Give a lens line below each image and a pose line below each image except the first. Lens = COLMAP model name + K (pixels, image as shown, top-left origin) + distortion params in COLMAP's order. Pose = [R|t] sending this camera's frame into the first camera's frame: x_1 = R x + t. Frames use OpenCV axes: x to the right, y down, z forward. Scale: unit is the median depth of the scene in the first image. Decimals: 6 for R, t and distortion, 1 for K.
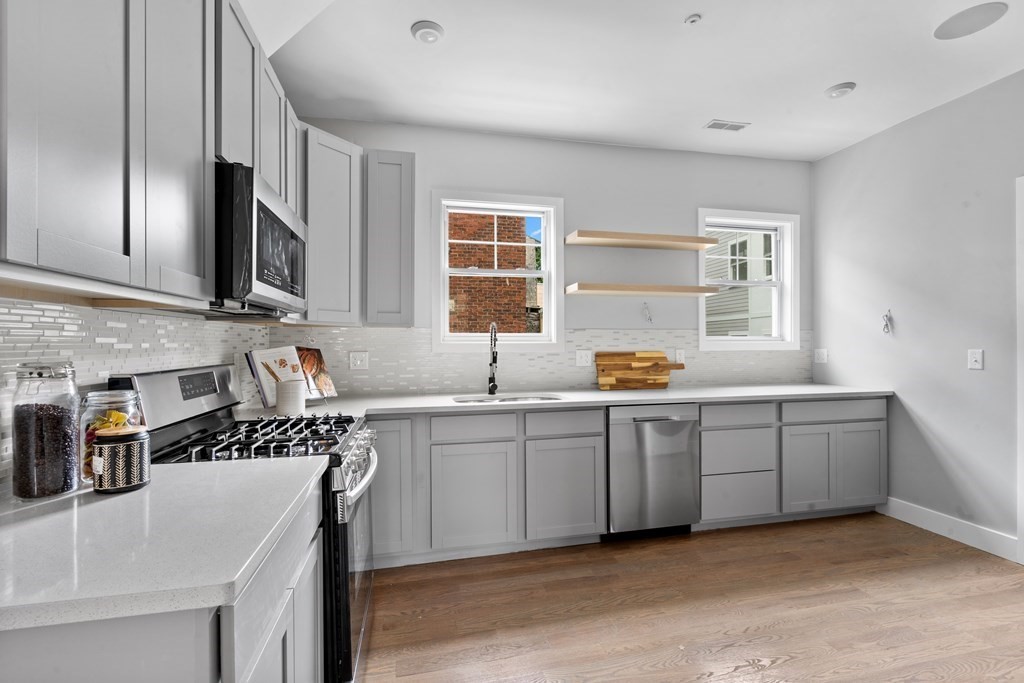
lens RADIAL K [[464.8, 0, 509.9], [0, 464.8, 343.0], [0, 0, 1]] dist [-0.006881, 0.001620]
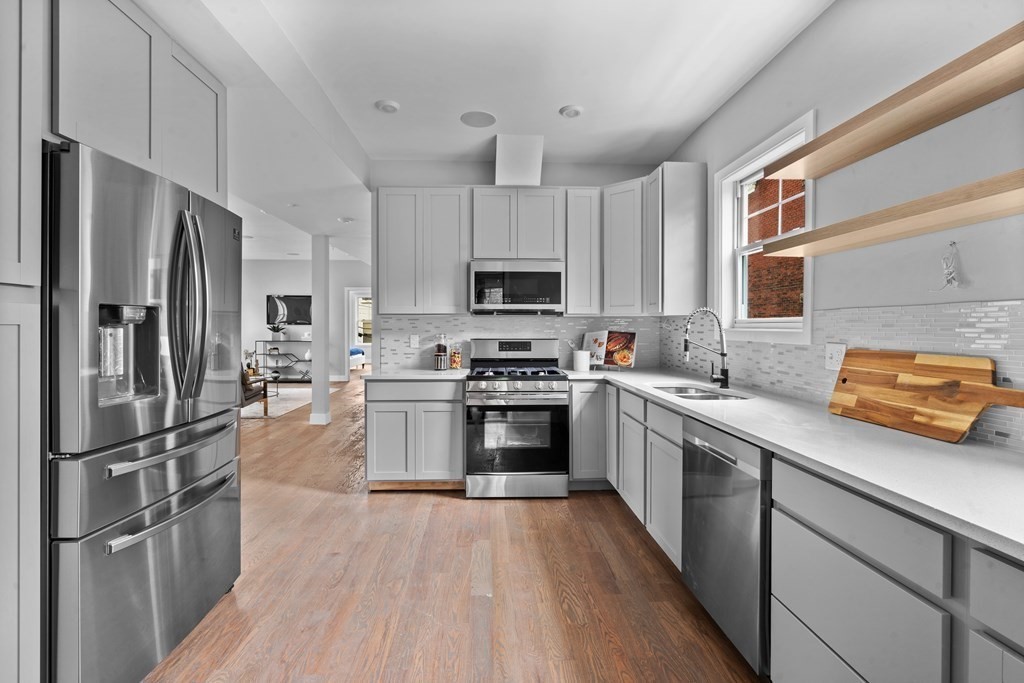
lens RADIAL K [[464.8, 0, 510.8], [0, 464.8, 328.1], [0, 0, 1]] dist [-0.006881, 0.001620]
pose [[-0.164922, 0.007447, -0.986278, 0.834476], [0.000405, 0.999972, 0.007482, -0.009782], [0.986306, 0.000834, -0.164921, 0.692541]]
